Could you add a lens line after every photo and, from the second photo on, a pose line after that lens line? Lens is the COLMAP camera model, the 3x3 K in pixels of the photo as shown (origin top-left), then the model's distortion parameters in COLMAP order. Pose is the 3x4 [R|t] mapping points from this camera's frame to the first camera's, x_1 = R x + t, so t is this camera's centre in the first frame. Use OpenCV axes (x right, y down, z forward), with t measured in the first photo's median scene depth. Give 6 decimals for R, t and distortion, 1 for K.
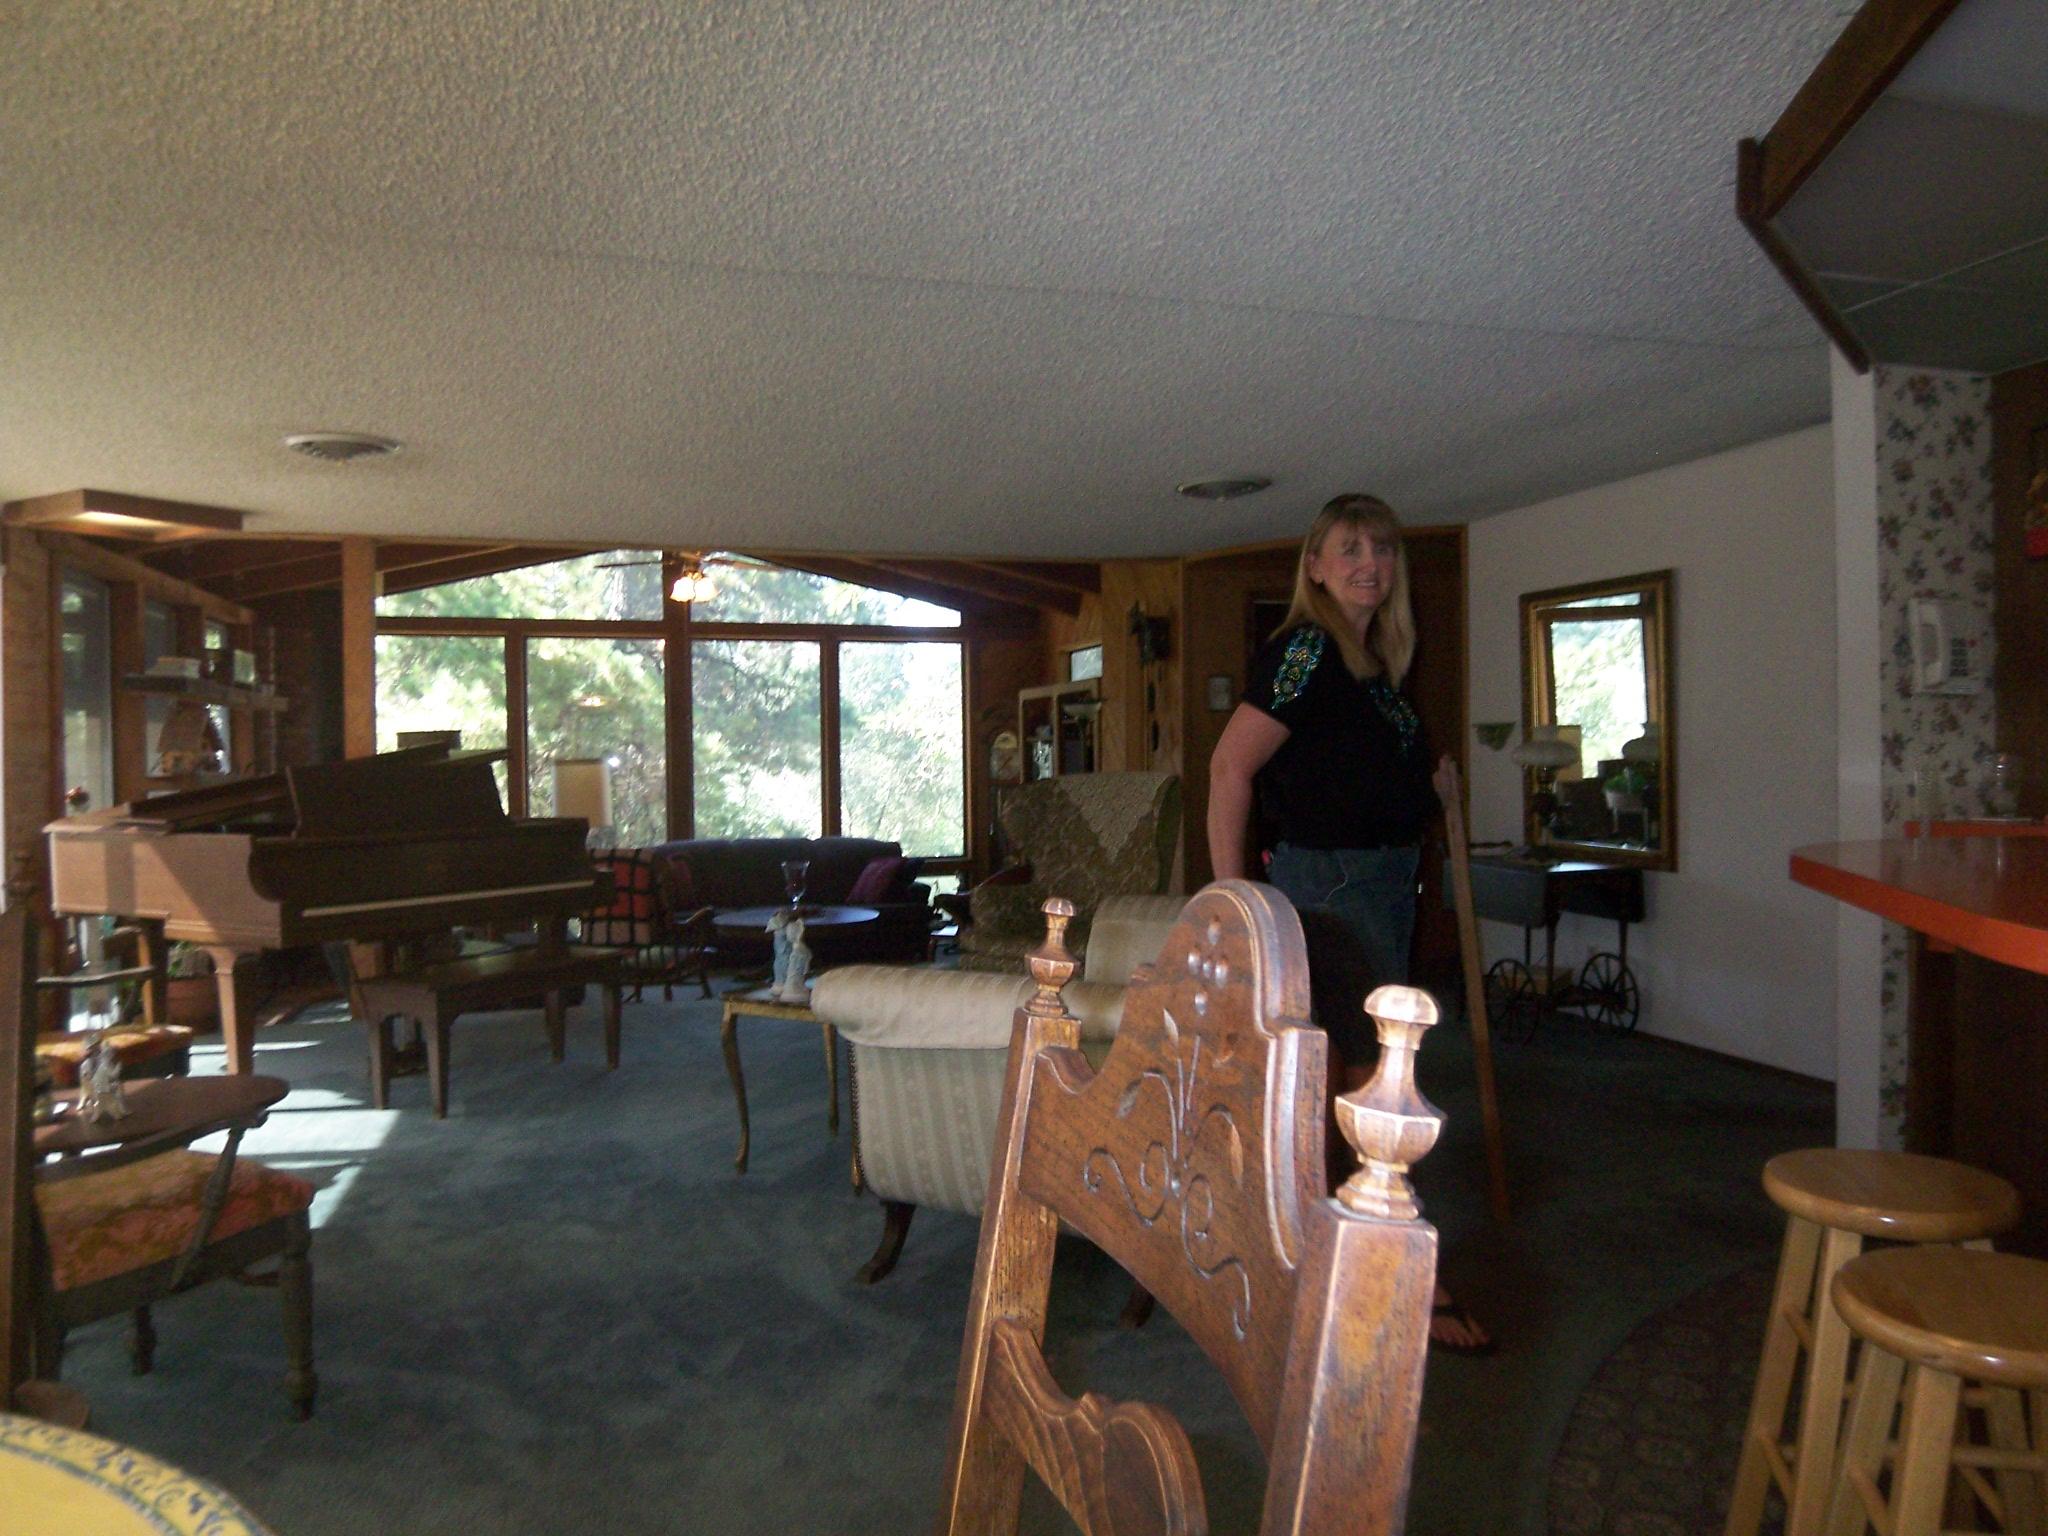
lens RADIAL K [[1371.8, 0, 1013.5], [0, 1371.8, 767.5], [0, 0, 1]] dist [-0.005338, -0.050550]
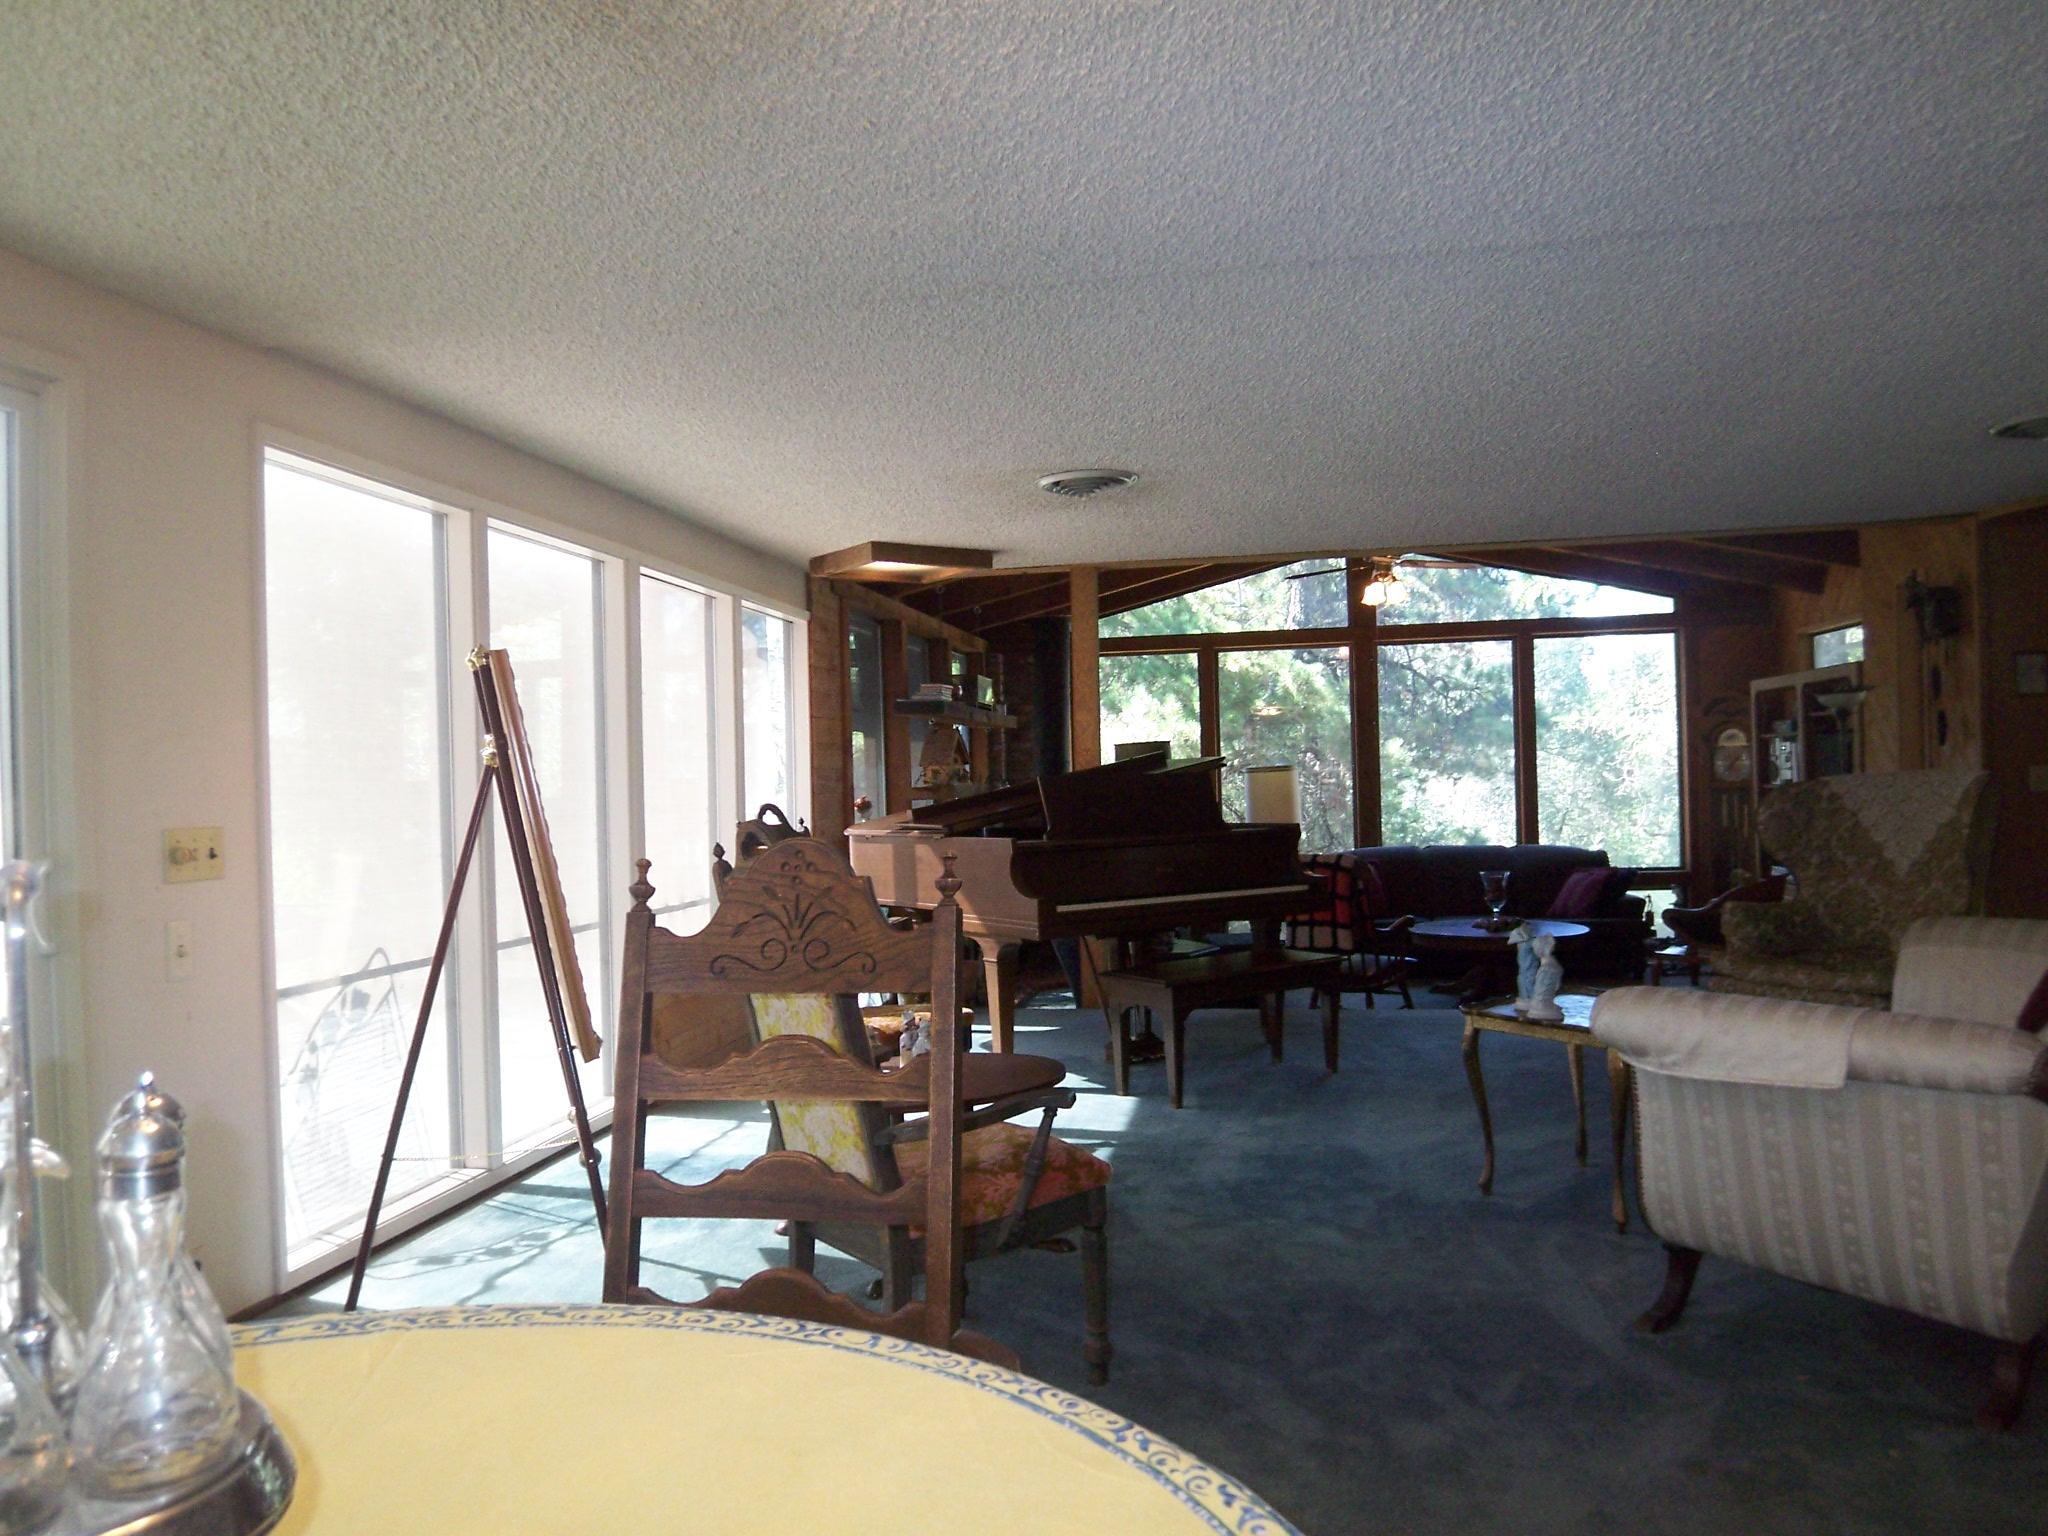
lens RADIAL K [[1369.0, 0, 1024.0], [0, 1369.0, 768.0], [0, 0, 1]] dist [0.010876, -0.072719]
pose [[0.893447, -0.015853, -0.448889, -0.042236], [0.013817, 0.999874, -0.007811, 0.000429], [0.448957, 0.000777, 0.893553, 0.000092]]
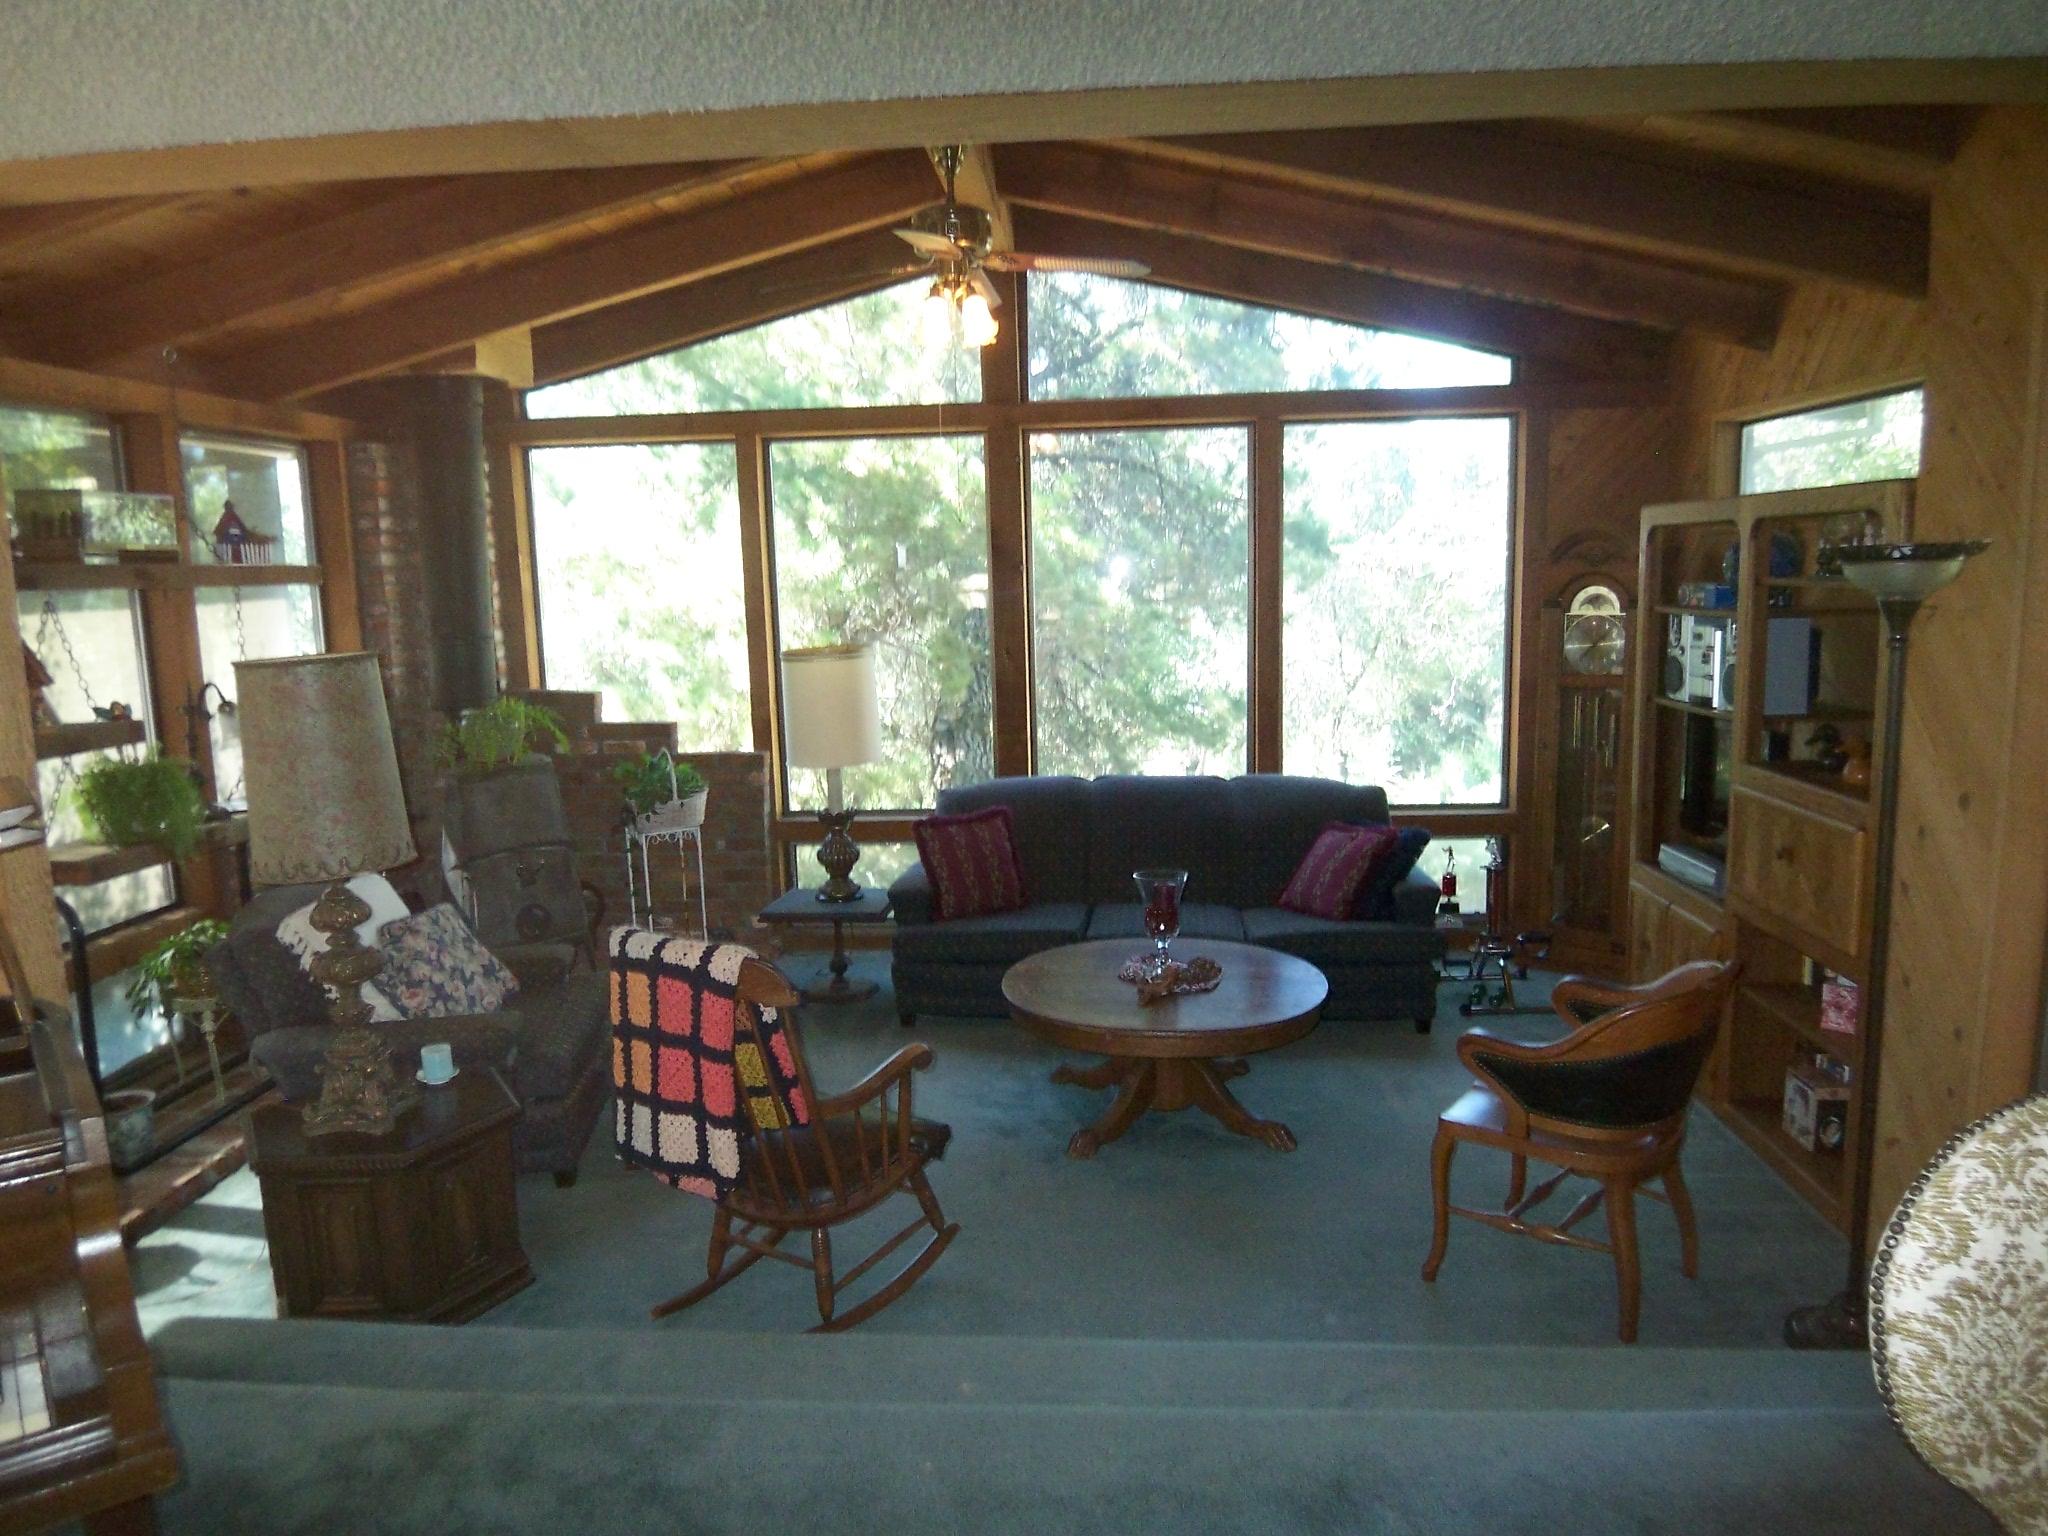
lens RADIAL K [[1383.8, 0, 1024.0], [0, 1383.8, 768.0], [0, 0, 1]] dist [-0.000158, 0.000063]
pose [[0.939979, 0.033990, -0.339534, -0.066729], [0.013923, 0.990378, 0.137689, -0.073227], [0.340947, -0.134152, 0.930461, 0.953890]]
